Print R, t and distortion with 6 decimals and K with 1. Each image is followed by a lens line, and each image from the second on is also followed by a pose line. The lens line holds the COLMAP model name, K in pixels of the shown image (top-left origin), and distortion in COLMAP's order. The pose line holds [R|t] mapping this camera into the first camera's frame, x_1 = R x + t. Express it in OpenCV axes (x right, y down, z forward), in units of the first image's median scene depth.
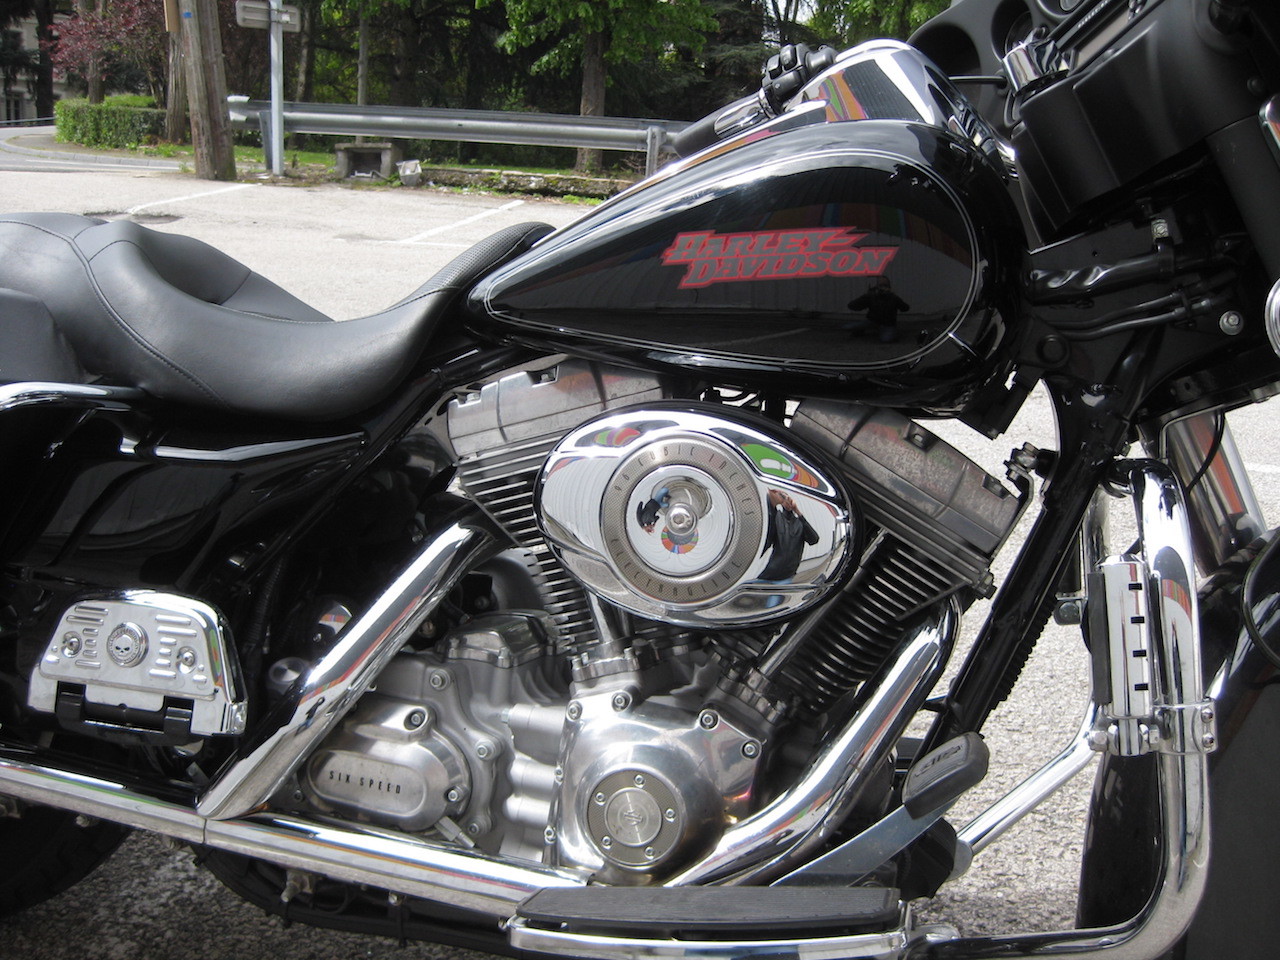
lens RADIAL K [[1417.2, 0, 652.8], [0, 1417.2, 500.7], [0, 0, 1]] dist [-0.174918, 0.126662]
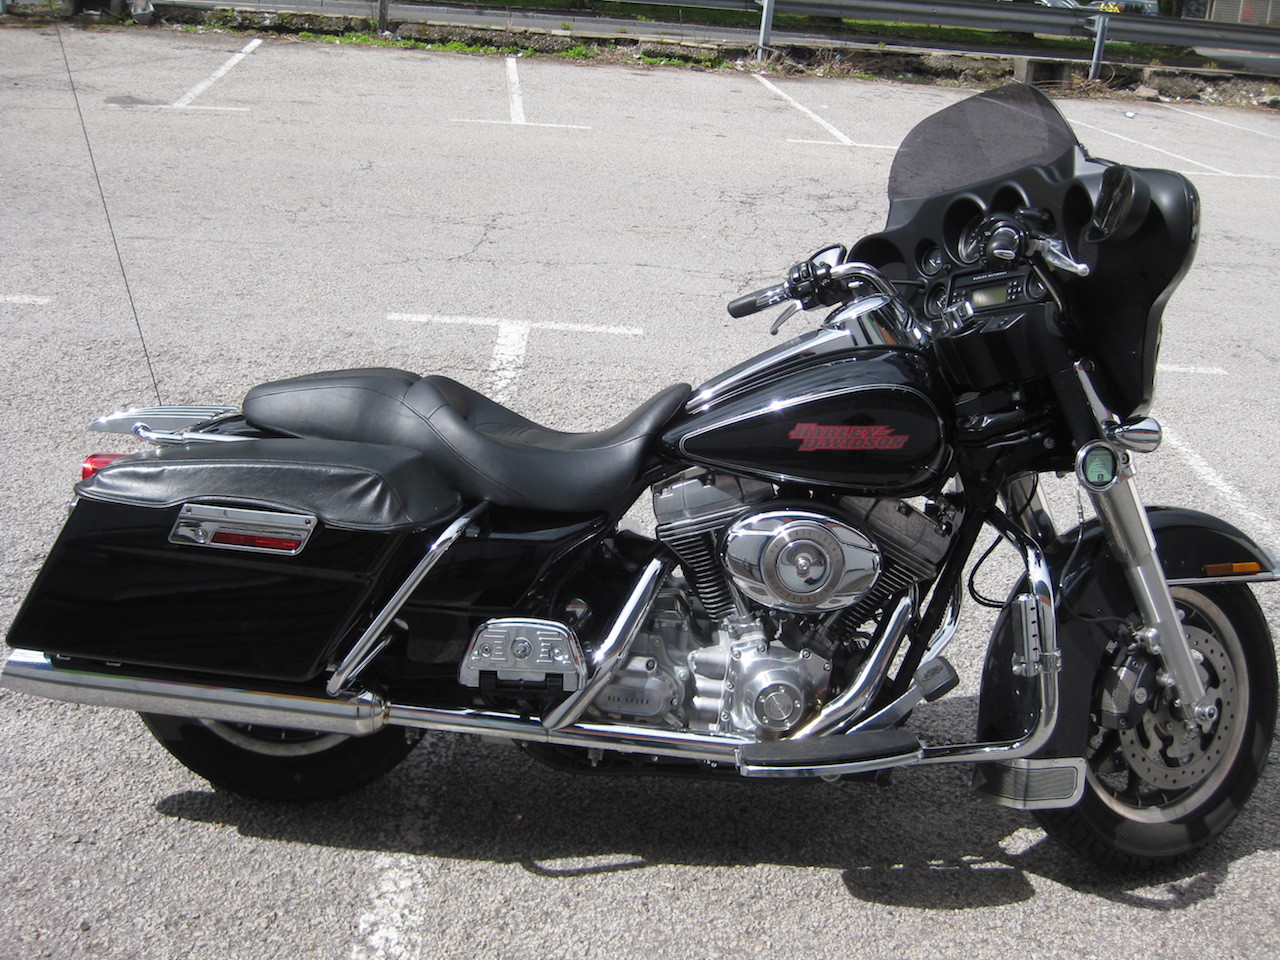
lens RADIAL K [[1417.2, 0, 652.8], [0, 1417.2, 500.7], [0, 0, 1]] dist [-0.174918, 0.126662]
pose [[0.974305, -0.066609, 0.215158, -0.571759], [0.032038, 0.986542, 0.160338, -0.376729], [-0.222942, -0.149325, 0.963327, -0.829641]]
